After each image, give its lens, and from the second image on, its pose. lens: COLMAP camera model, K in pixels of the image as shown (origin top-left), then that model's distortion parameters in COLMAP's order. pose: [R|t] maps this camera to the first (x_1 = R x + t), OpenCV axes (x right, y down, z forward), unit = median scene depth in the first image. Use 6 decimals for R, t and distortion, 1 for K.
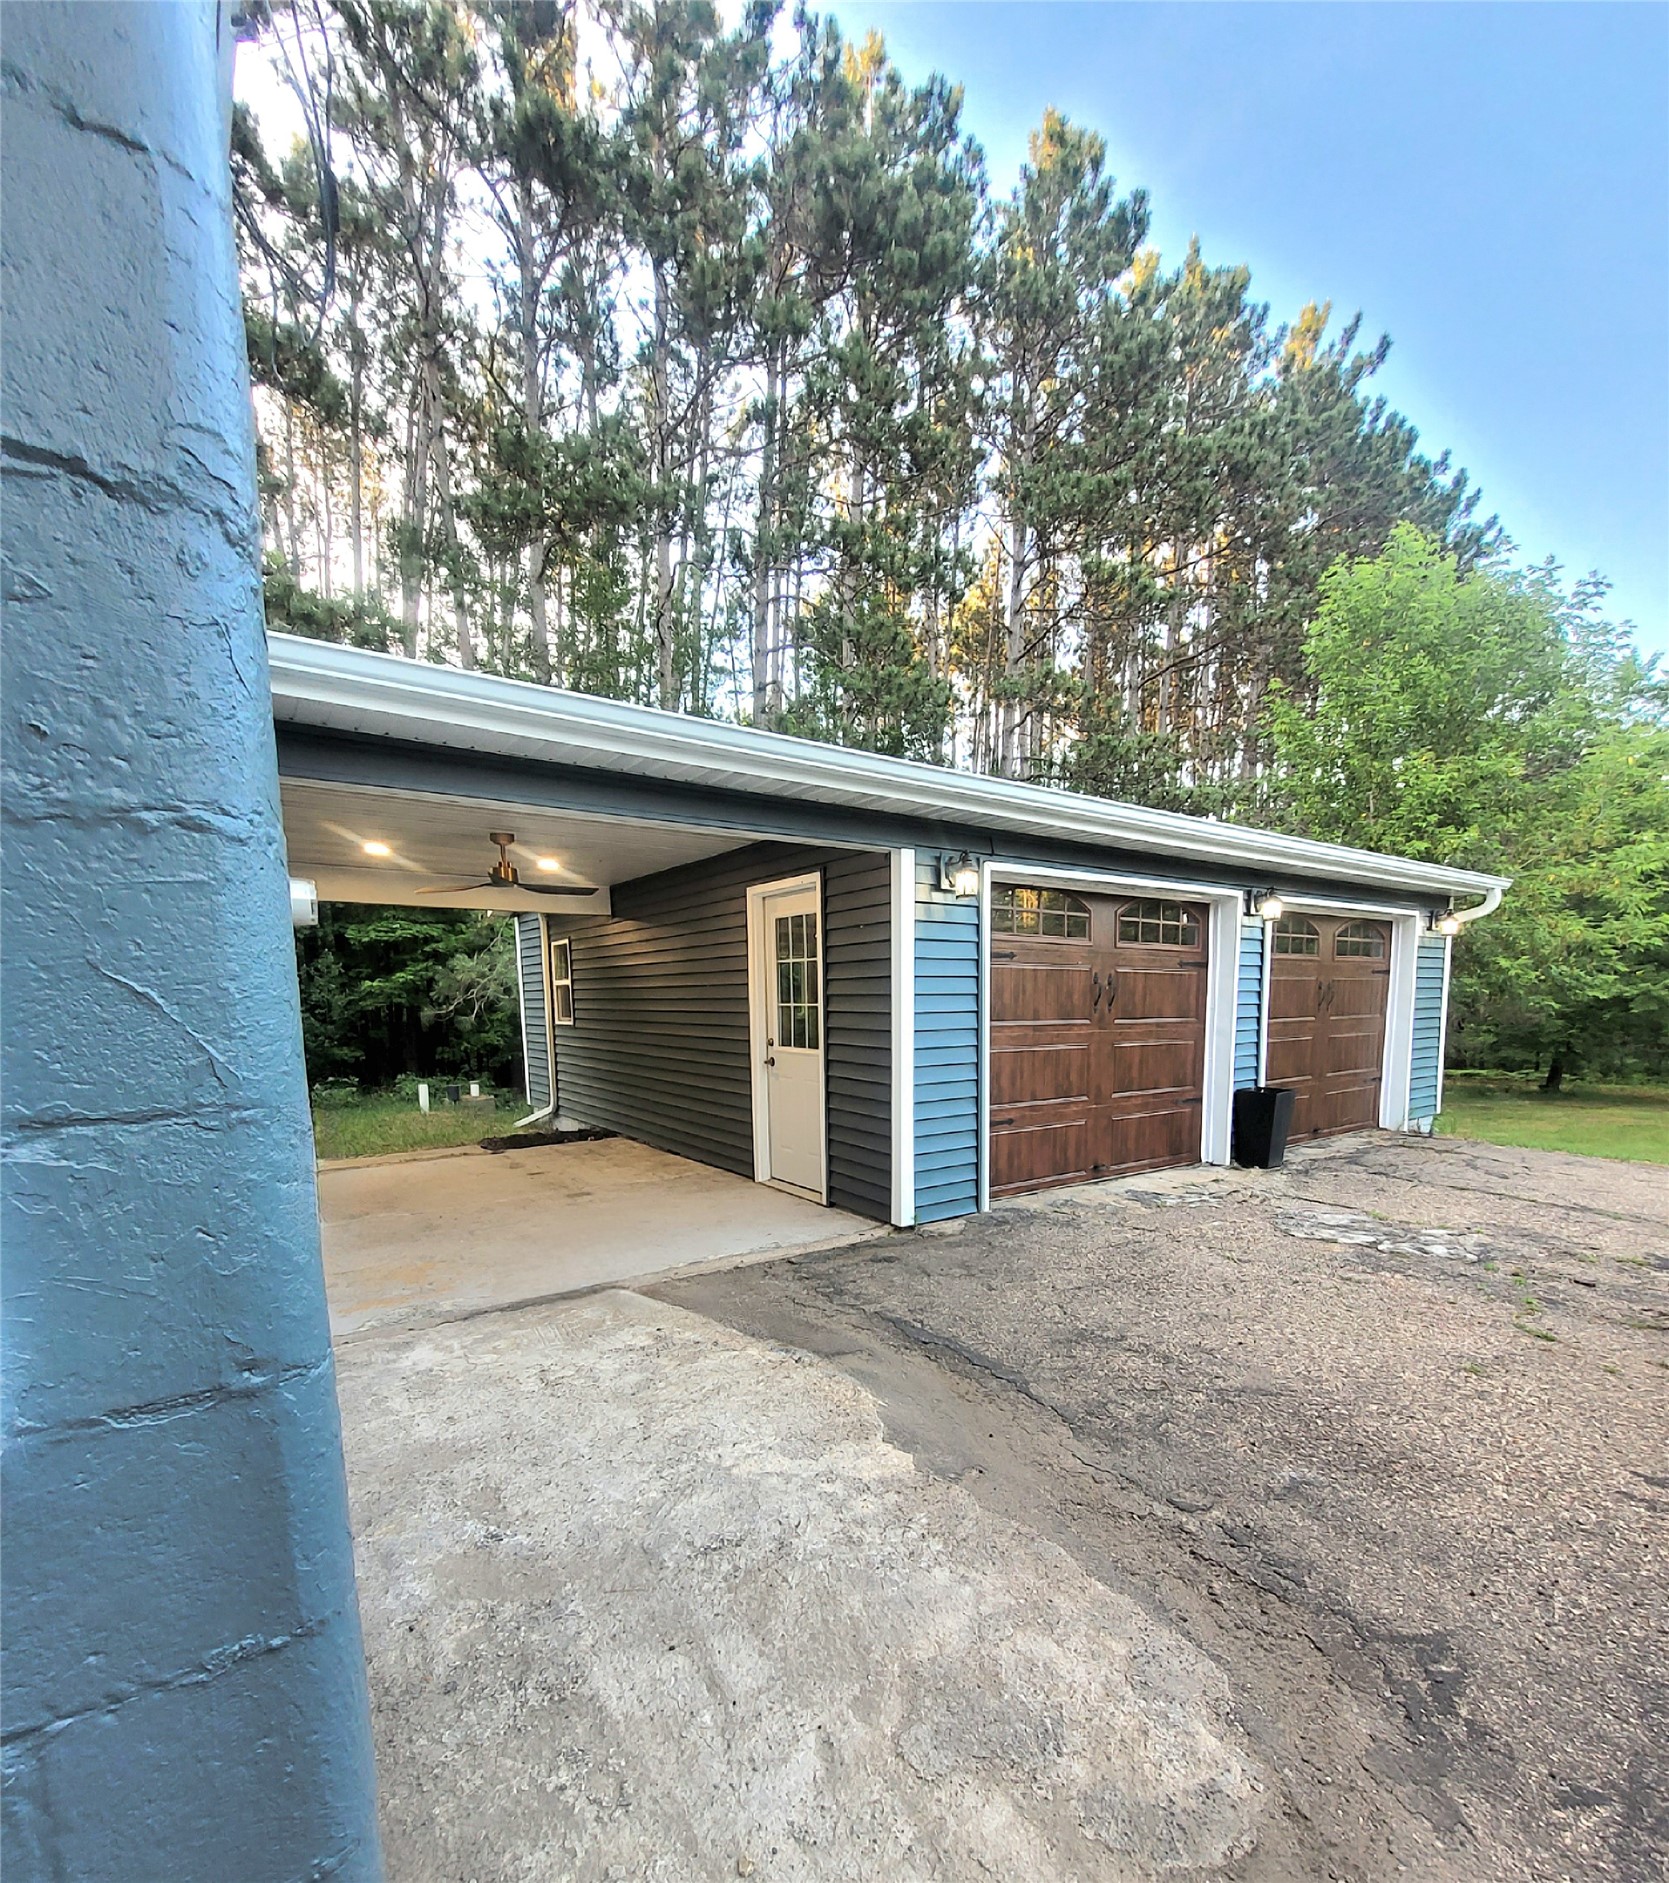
lens RADIAL K [[866.4, 0, 836.3], [0, 866.4, 1124.6], [0, 0, 1]] dist [-0.003627, -0.000107]
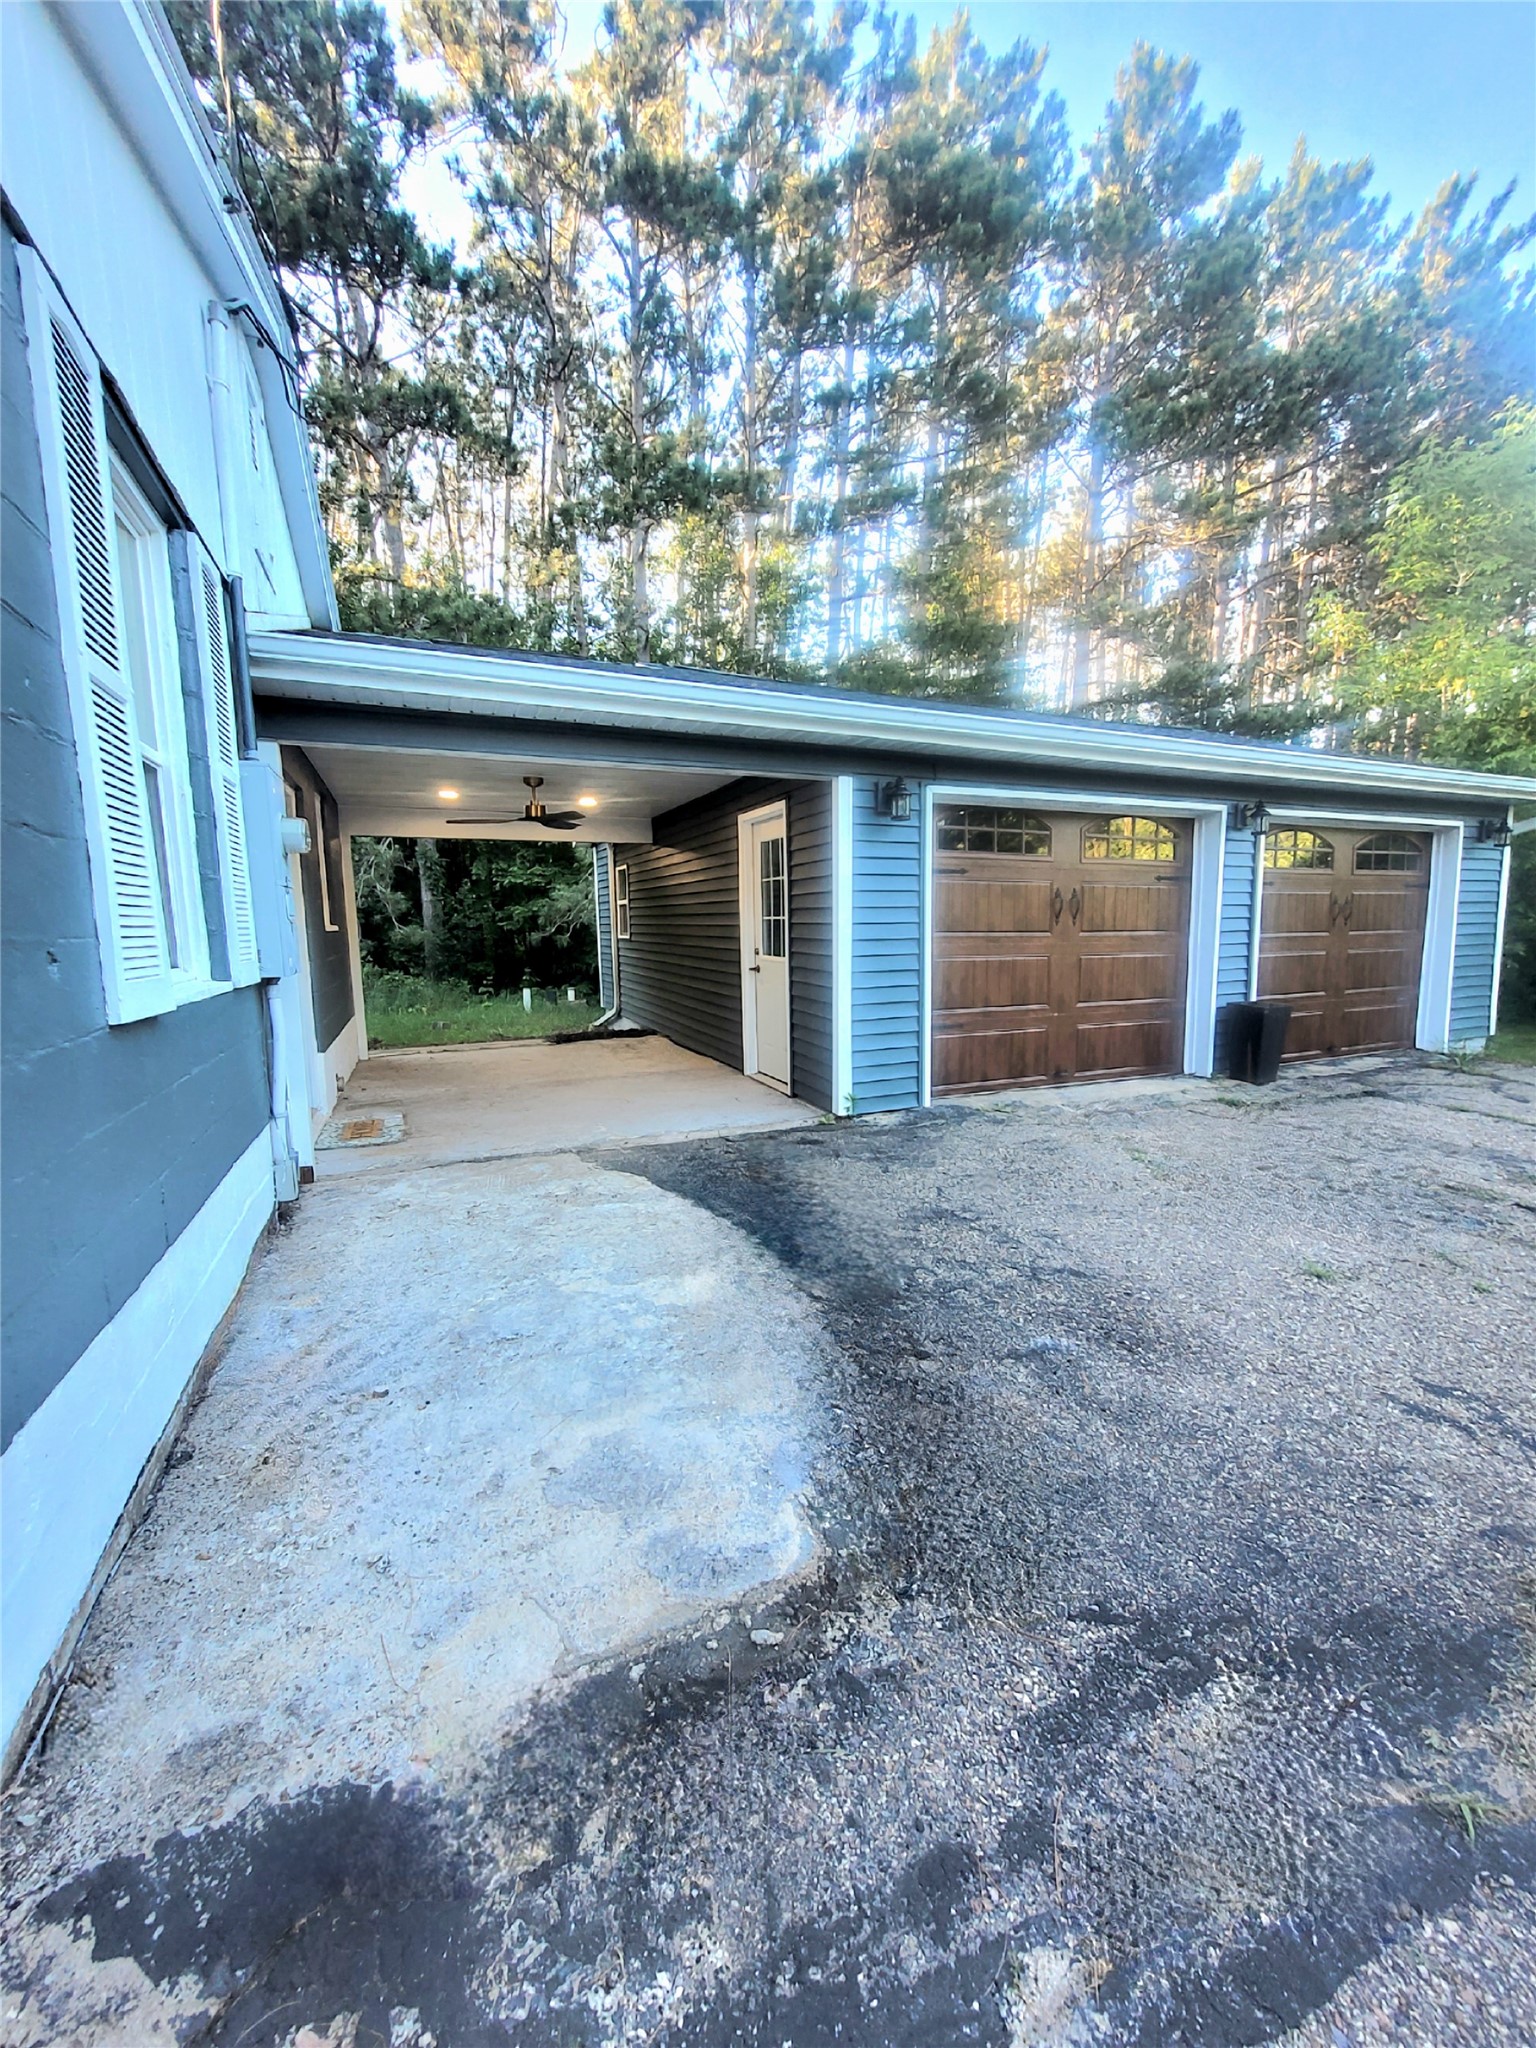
lens RADIAL K [[800.9, 0, 766.3], [0, 800.9, 1027.8], [0, 0, 1]] dist [0.000183, 0.000405]
pose [[0.977474, 0.026967, -0.209324, 0.140640], [-0.029398, 0.999532, -0.008511, 0.011741], [0.208997, 0.014473, 0.977809, -0.018548]]
